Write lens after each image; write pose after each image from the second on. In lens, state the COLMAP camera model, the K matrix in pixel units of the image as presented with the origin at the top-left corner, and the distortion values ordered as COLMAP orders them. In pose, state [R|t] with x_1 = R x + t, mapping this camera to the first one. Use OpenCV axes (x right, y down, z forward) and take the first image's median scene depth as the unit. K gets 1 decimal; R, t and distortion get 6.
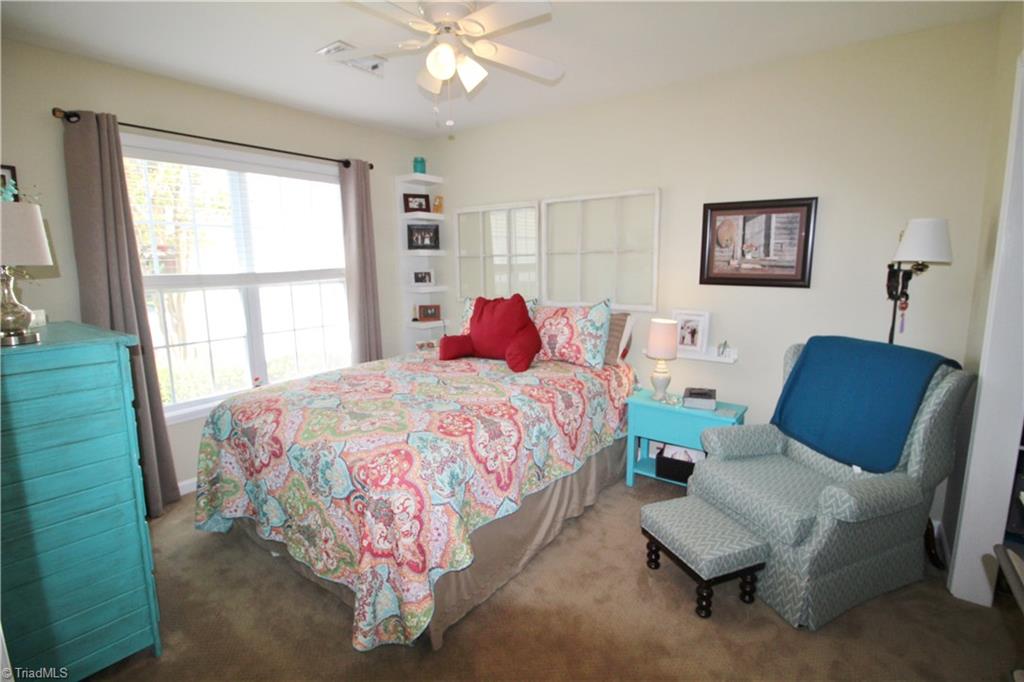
lens RADIAL K [[472.7, 0, 513.4], [0, 472.7, 330.9], [0, 0, 1]] dist [0.000193, -0.014582]
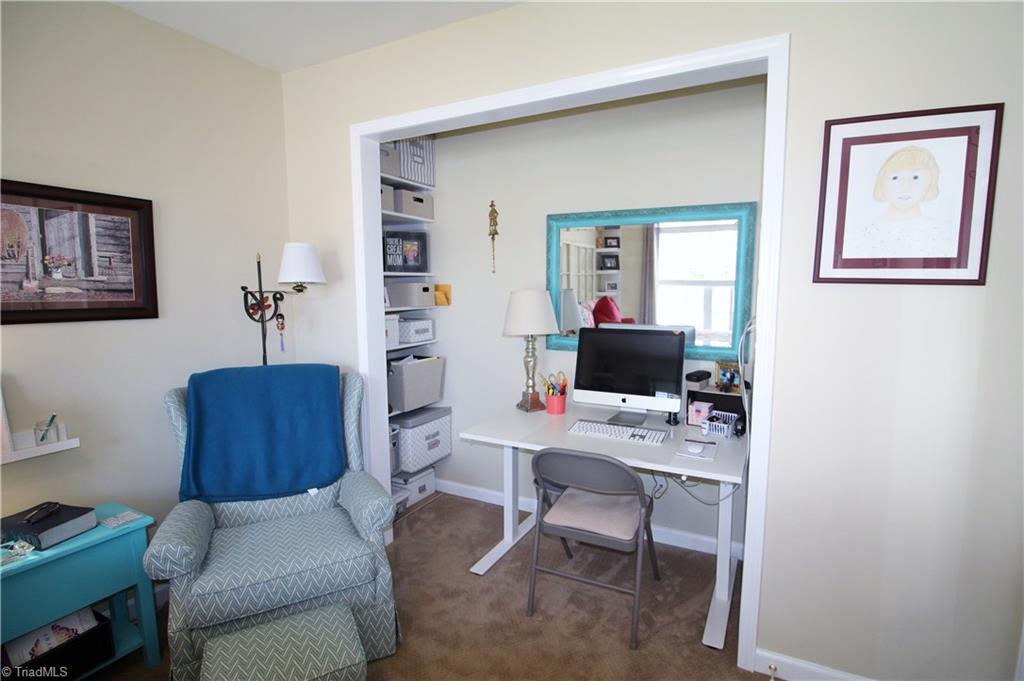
lens RADIAL K [[500.5, 0, 512.0], [0, 500.5, 340.5], [0, 0, 1]] dist [0.000283, -0.000043]
pose [[-0.143776, -0.100334, 0.984511, -0.263495], [0.152937, 0.980642, 0.122275, -0.063952], [-0.977721, 0.168149, -0.125648, 0.530418]]
